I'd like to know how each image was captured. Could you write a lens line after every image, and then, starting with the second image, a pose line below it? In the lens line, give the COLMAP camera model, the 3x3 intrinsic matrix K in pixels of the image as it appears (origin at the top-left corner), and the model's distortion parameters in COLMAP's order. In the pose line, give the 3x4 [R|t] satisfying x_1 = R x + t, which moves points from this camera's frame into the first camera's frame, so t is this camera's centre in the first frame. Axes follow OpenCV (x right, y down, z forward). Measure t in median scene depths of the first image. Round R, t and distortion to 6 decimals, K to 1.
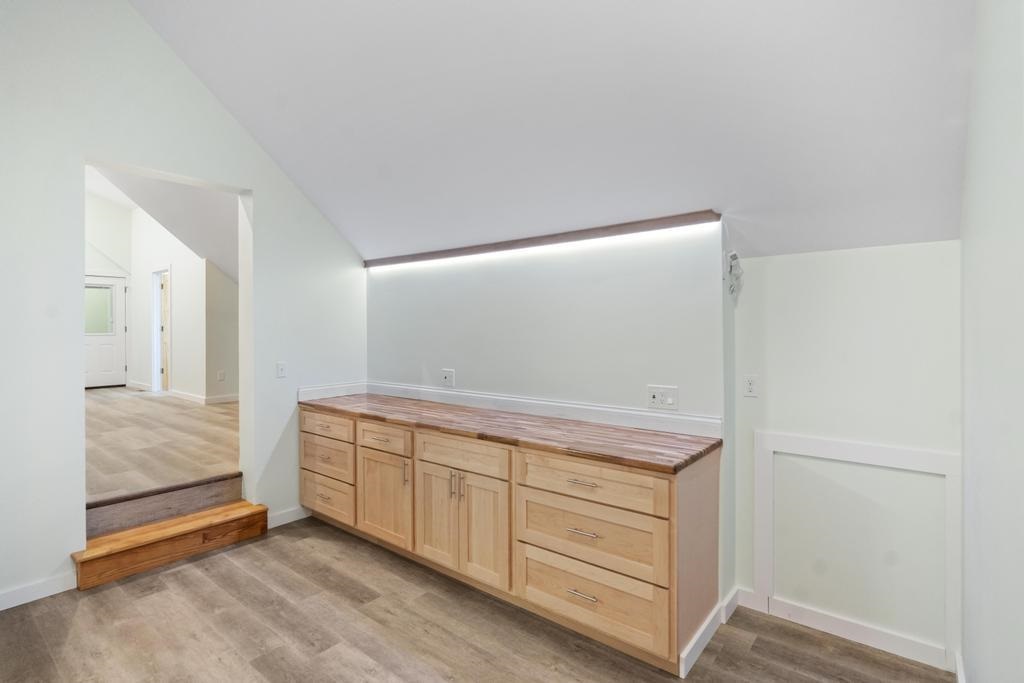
lens RADIAL K [[502.0, 0, 518.1], [0, 502.0, 336.5], [0, 0, 1]] dist [-0.003691, -0.000421]
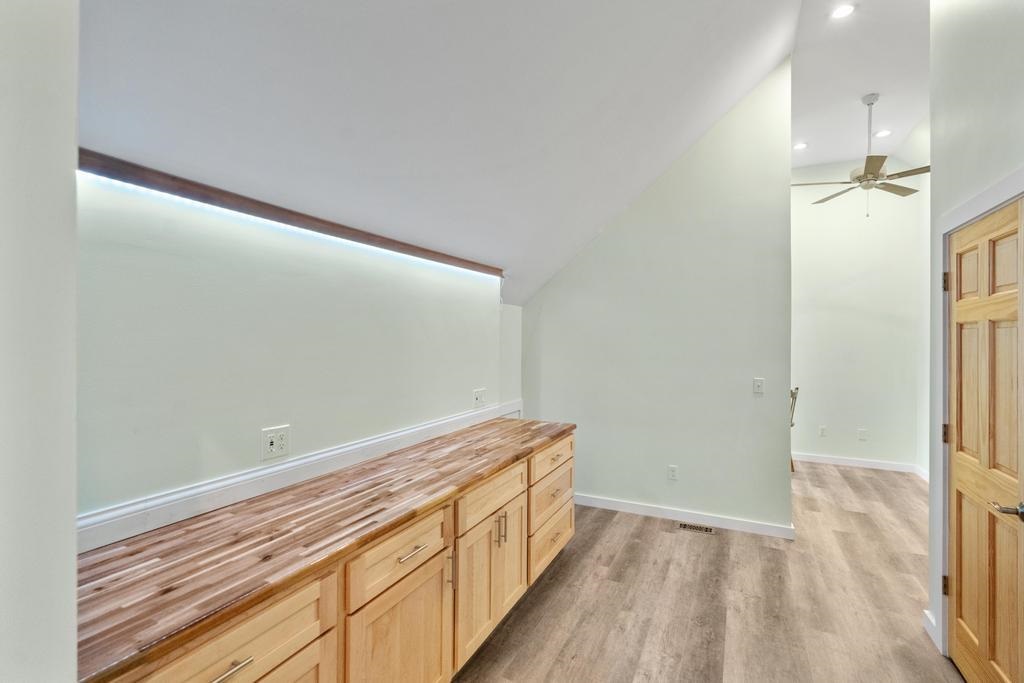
lens RADIAL K [[471.3, 0, 511.6], [0, 471.3, 343.1], [0, 0, 1]] dist [0.001118, 0.000750]
pose [[-0.227494, -0.010820, 0.973719, -0.946498], [0.002975, 0.999926, 0.011807, -0.038930], [-0.973775, 0.005583, -0.227445, 1.190818]]
